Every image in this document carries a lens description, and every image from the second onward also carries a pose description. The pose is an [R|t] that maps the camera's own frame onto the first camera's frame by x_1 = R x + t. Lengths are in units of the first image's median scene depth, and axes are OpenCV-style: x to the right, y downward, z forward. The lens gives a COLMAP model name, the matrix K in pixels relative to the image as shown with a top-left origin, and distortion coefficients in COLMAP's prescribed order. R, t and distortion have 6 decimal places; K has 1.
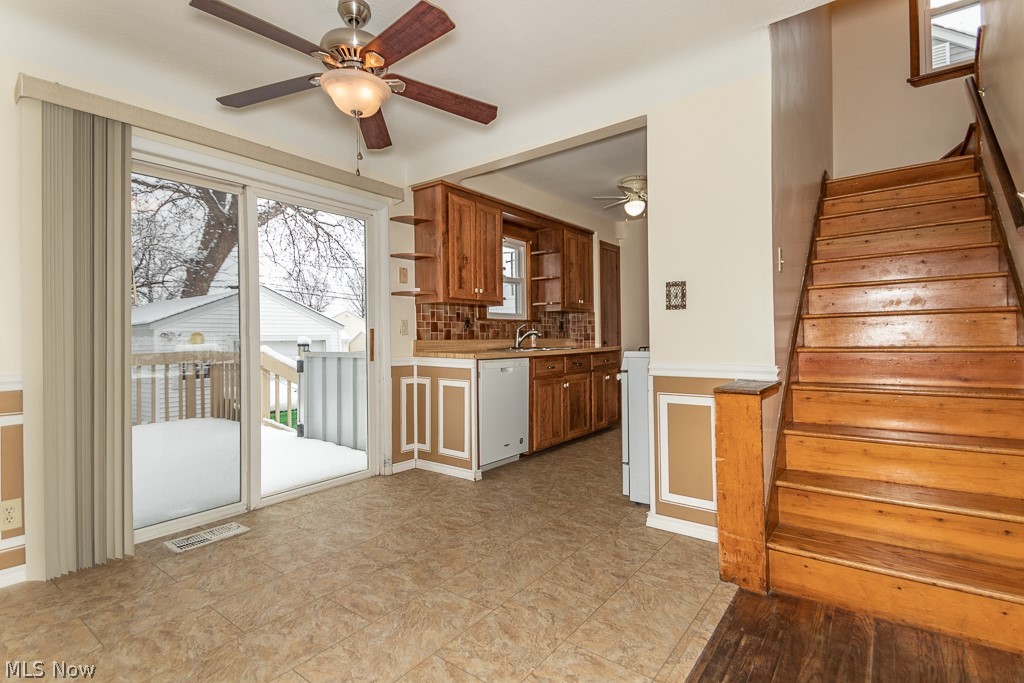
lens RADIAL K [[483.6, 0, 508.8], [0, 483.6, 338.2], [0, 0, 1]] dist [0.049604, -0.029042]
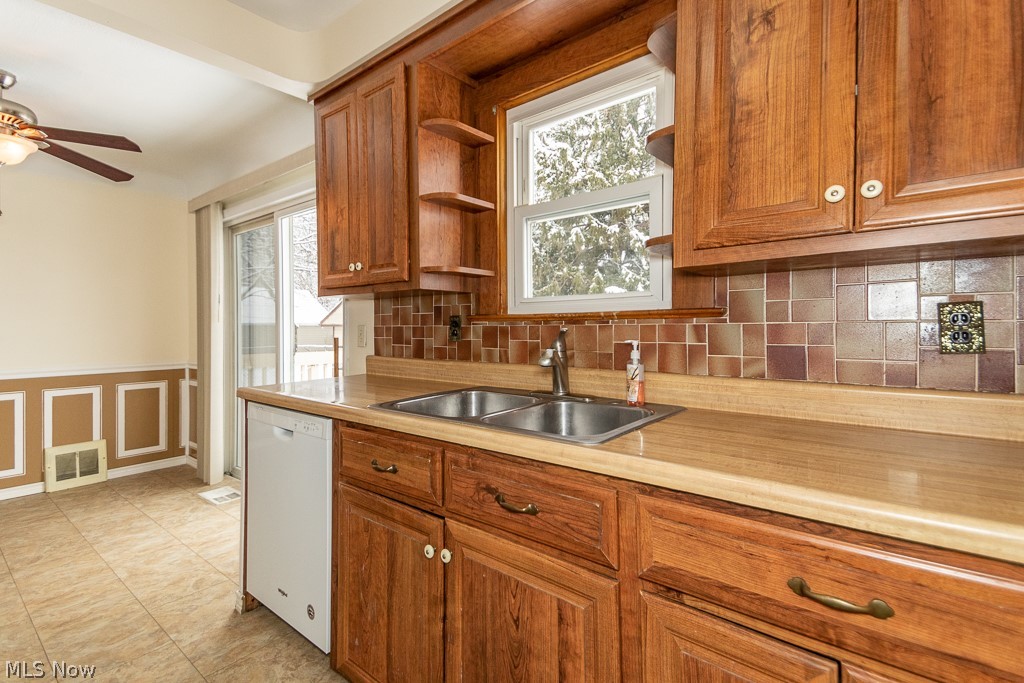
lens RADIAL K [[481.0, 0, 509.8], [0, 481.0, 332.4], [0, 0, 1]] dist [0.071176, -0.028320]
pose [[-0.033040, 0.023150, -0.999186, 0.451695], [0.003907, 0.999727, 0.023033, -0.041595], [0.999446, -0.003143, -0.033122, 1.209555]]
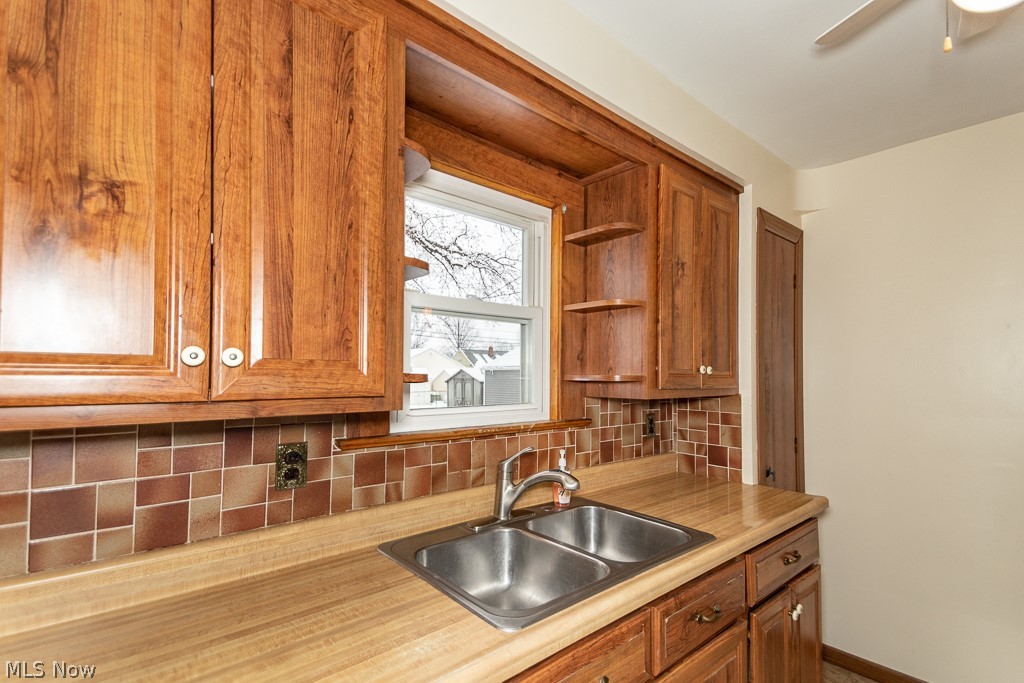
lens RADIAL K [[479.3, 0, 508.1], [0, 479.3, 366.4], [0, 0, 1]] dist [0.071831, -0.030149]
pose [[0.981068, 0.015785, -0.193018, 0.101365], [-0.019250, 0.999685, -0.016092, -0.095692], [0.192703, 0.019503, 0.981063, 0.845429]]
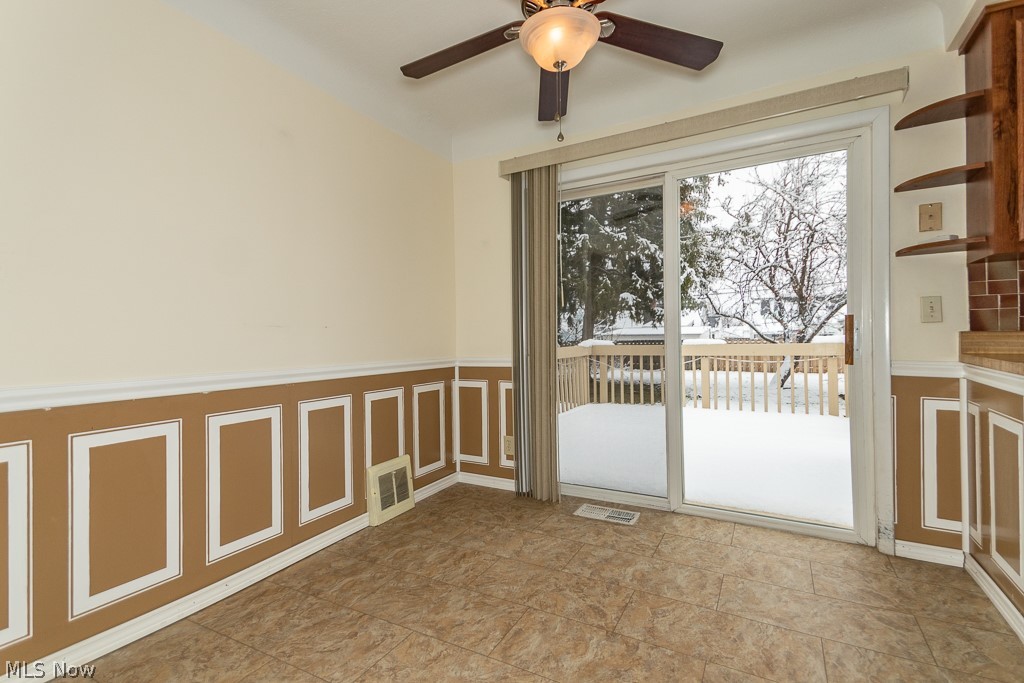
lens RADIAL K [[478.6, 0, 515.2], [0, 478.6, 338.2], [0, 0, 1]] dist [0.068753, -0.027816]
pose [[0.158108, 0.009283, -0.987378, 0.272533], [0.009971, 0.999890, 0.010997, 0.000046], [0.987371, -0.011584, 0.157998, 0.422210]]
